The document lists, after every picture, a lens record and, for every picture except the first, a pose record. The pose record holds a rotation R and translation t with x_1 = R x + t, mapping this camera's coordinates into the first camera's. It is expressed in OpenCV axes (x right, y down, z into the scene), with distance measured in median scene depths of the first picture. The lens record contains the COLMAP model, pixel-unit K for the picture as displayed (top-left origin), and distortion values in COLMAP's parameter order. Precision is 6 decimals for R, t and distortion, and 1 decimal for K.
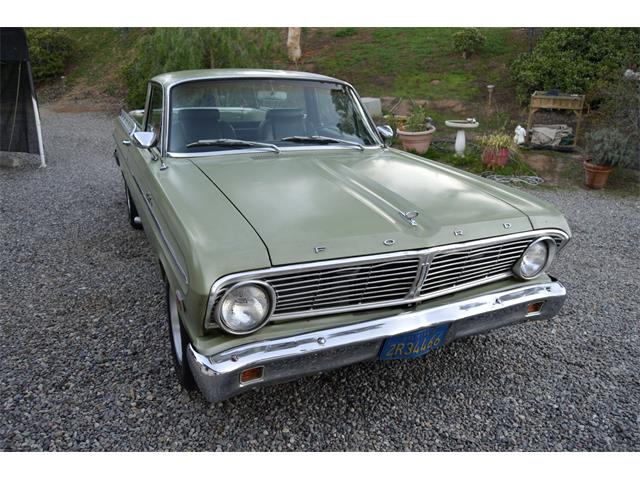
lens RADIAL K [[509.0, 0, 320.0], [0, 509.0, 240.0], [0, 0, 1]] dist [-0.094468, 0.039177]
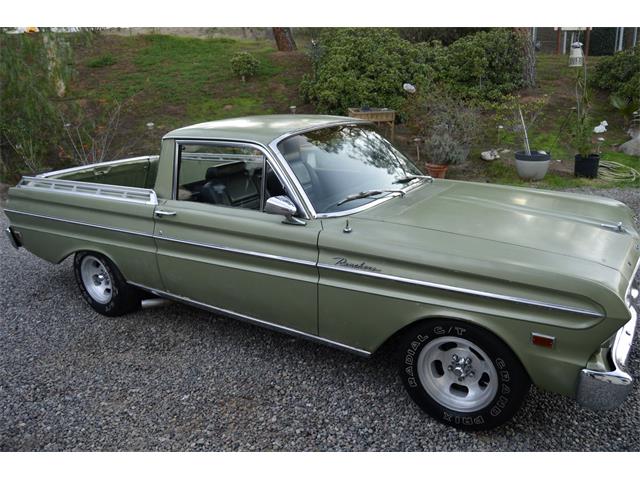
lens RADIAL K [[509.0, 0, 320.0], [0, 509.0, 240.0], [0, 0, 1]] dist [-0.094468, 0.039177]
pose [[0.833679, -0.205424, 0.512621, -0.299608], [0.222700, 0.974475, 0.028326, -0.057903], [-0.505356, 0.090546, 0.858148, 0.074059]]
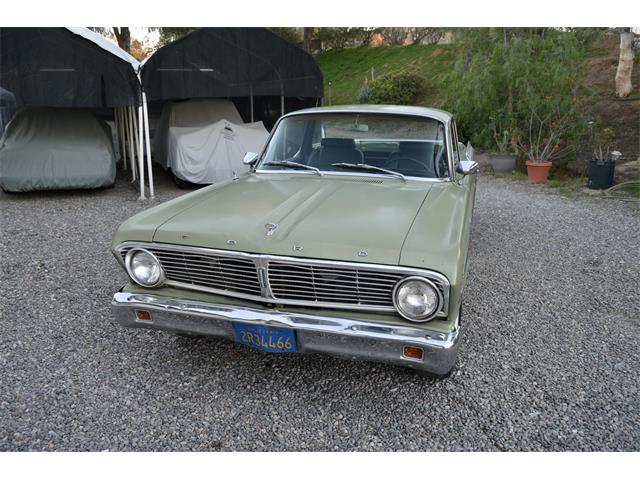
lens RADIAL K [[509.0, 0, 320.0], [0, 509.0, 240.0], [0, 0, 1]] dist [-0.094468, 0.039177]
pose [[0.749243, 0.154679, -0.643979, 0.266586], [-0.197228, 0.980339, 0.006004, -0.012516], [0.632247, 0.122512, 0.765020, 0.045423]]
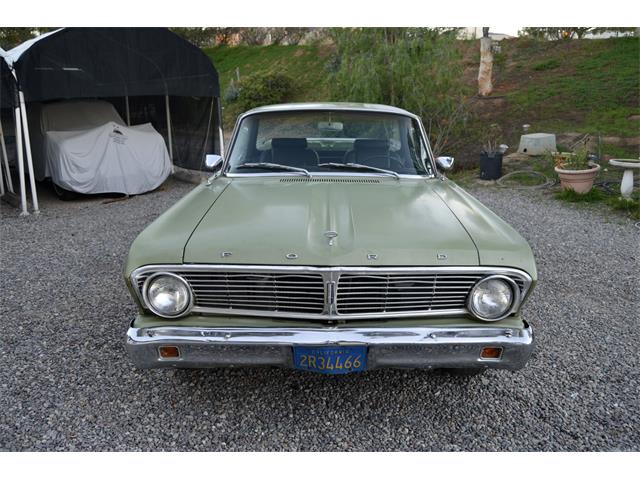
lens RADIAL K [[509.0, 0, 320.0], [0, 509.0, 240.0], [0, 0, 1]] dist [-0.094468, 0.039177]
pose [[0.907083, 0.091738, -0.410833, 0.153990], [-0.118574, 0.992129, -0.040263, 0.001649], [0.403906, 0.085236, 0.910821, 0.008015]]
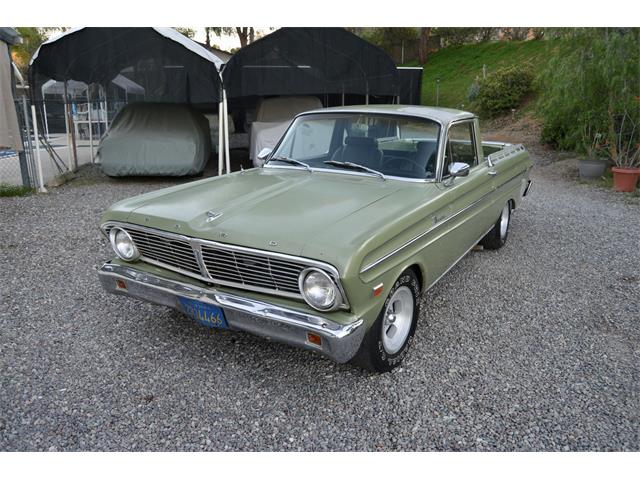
lens RADIAL K [[509.0, 0, 320.0], [0, 509.0, 240.0], [0, 0, 1]] dist [-0.094468, 0.039177]
pose [[0.568518, 0.205771, -0.796521, 0.366420], [-0.256069, 0.964378, 0.066365, -0.037958], [0.781803, 0.166235, 0.600958, 0.113378]]
